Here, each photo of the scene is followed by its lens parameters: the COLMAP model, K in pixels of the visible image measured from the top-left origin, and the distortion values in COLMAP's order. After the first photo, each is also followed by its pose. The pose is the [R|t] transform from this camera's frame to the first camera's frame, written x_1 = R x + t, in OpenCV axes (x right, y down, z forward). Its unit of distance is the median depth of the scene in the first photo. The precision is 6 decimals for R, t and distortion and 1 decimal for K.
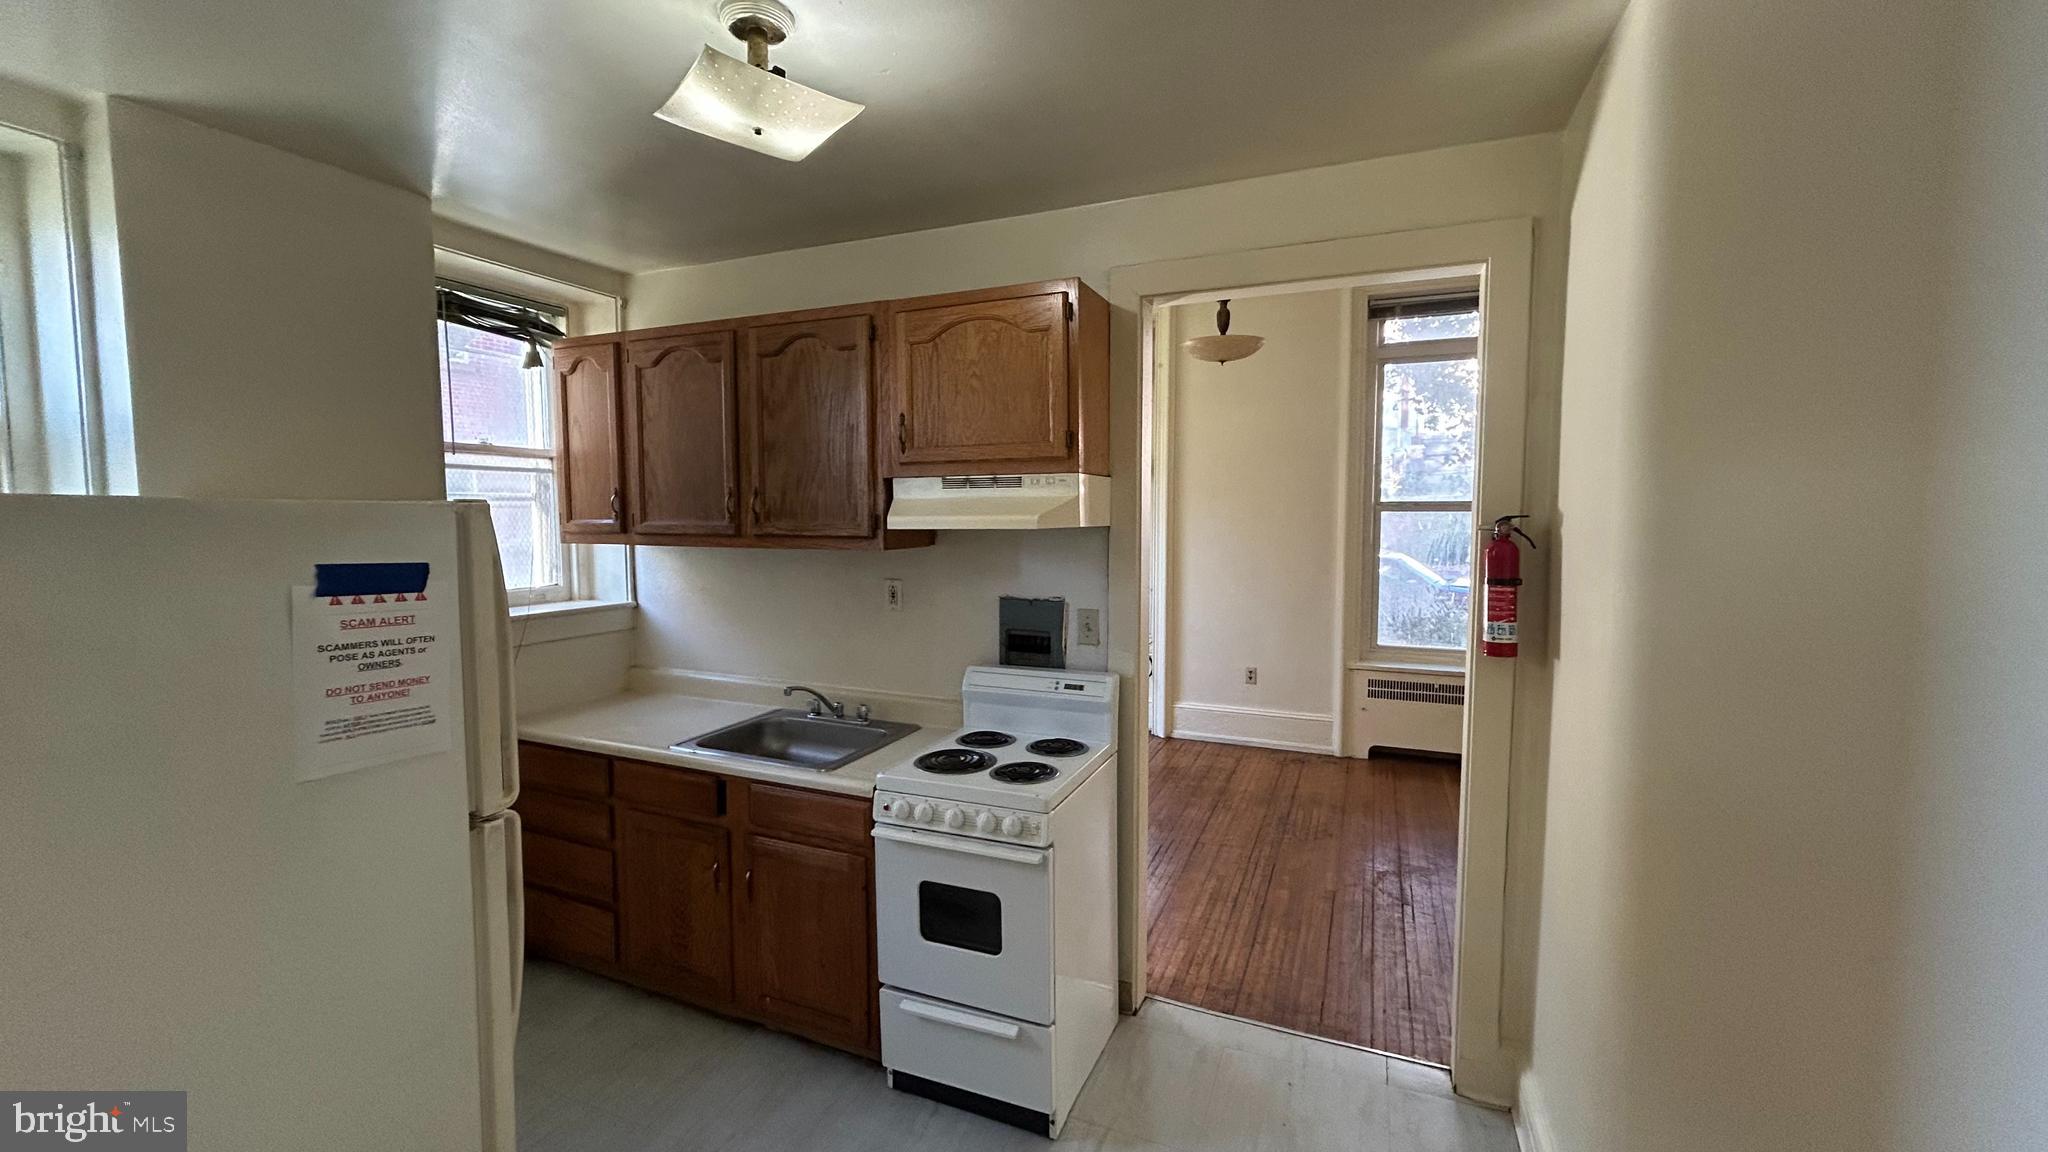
lens RADIAL K [[830.2, 0, 1024.0], [0, 830.2, 576.0], [0, 0, 1]] dist [0.001525, 0.000085]
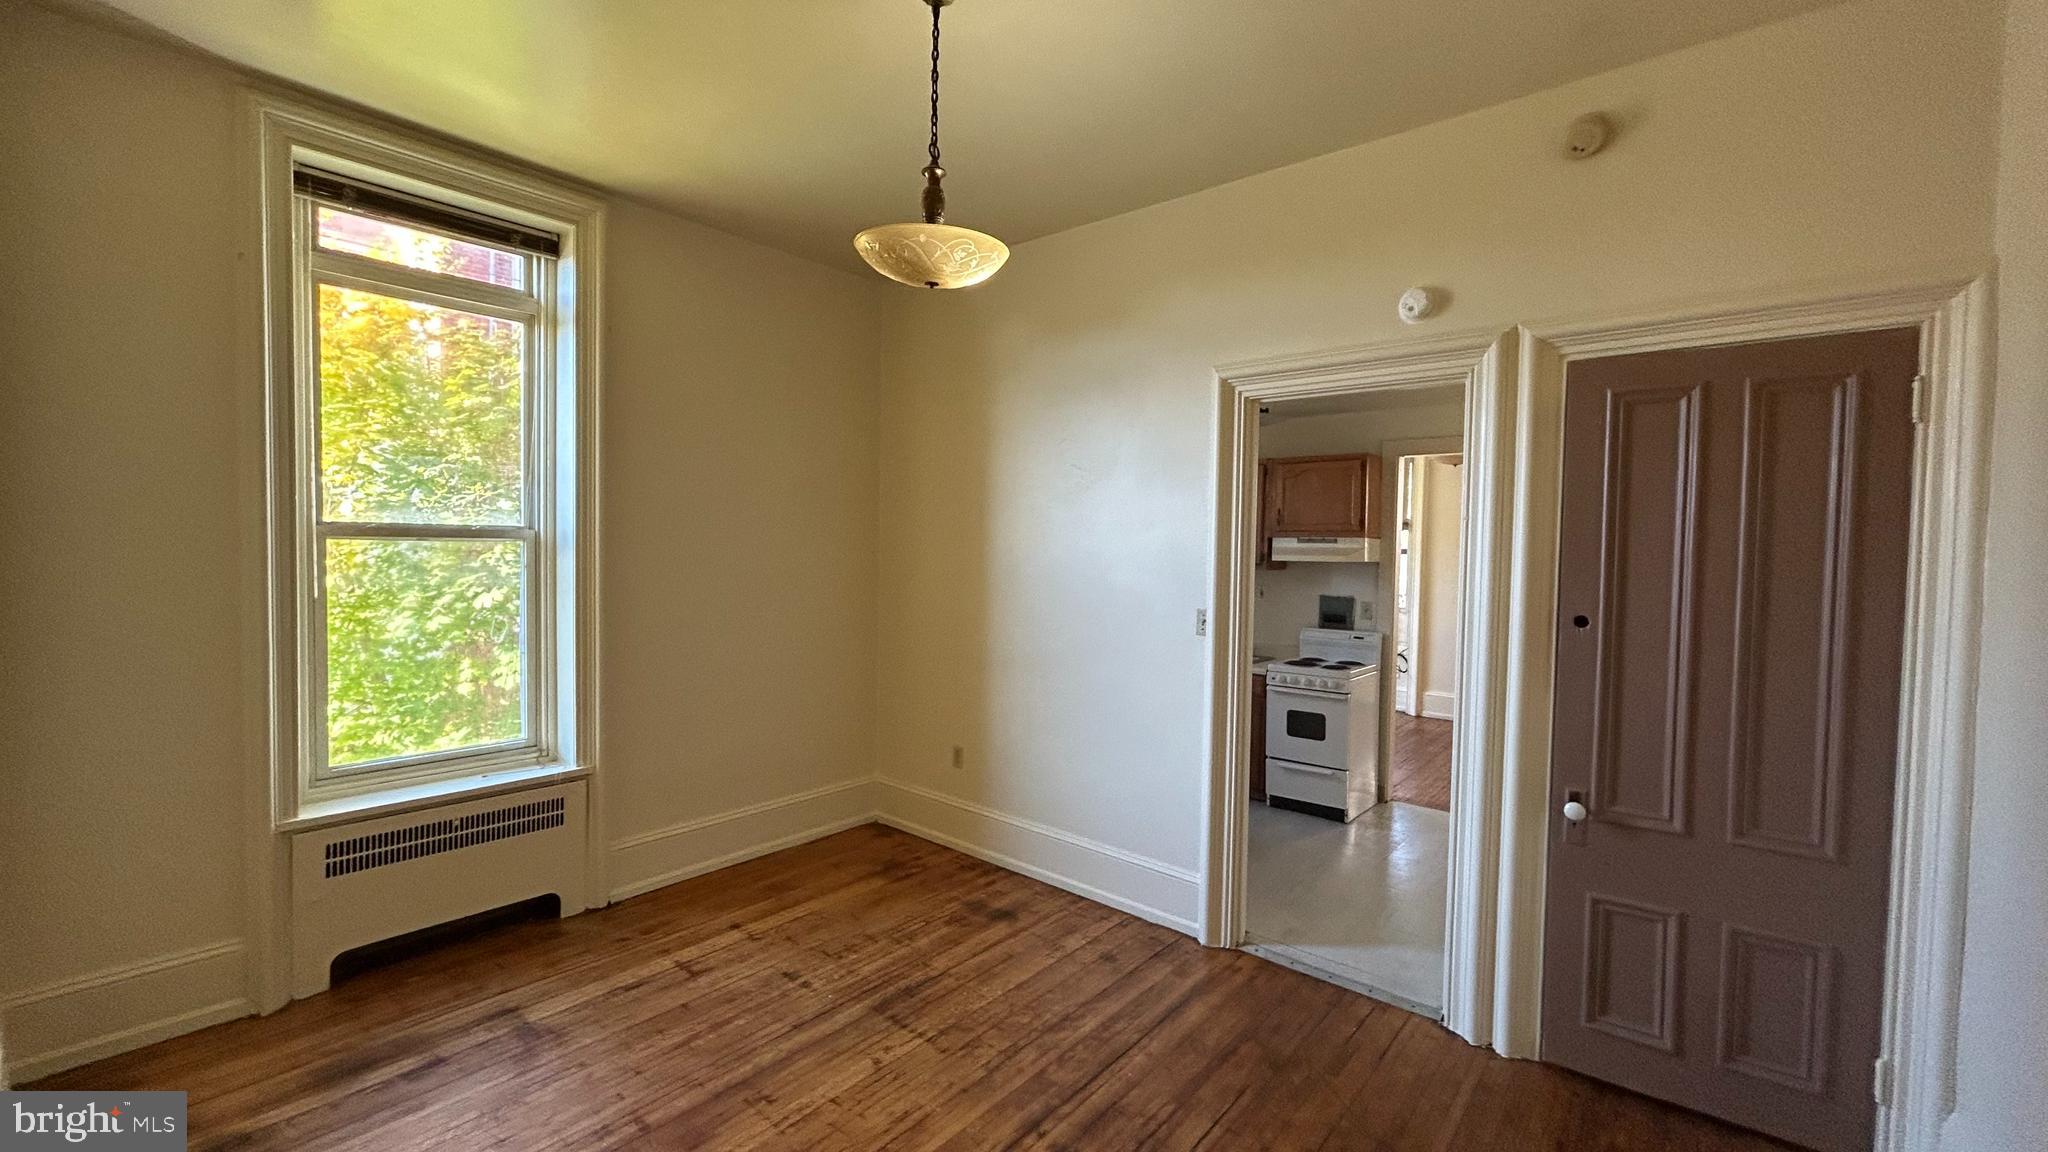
lens RADIAL K [[830.2, 0, 1024.0], [0, 830.2, 576.0], [0, 0, 1]] dist [0.001525, 0.000085]
pose [[0.956097, 0.030518, -0.291458, -0.145070], [-0.043381, 0.998344, -0.037773, 0.095538], [0.289822, 0.048758, 0.955838, -1.291136]]
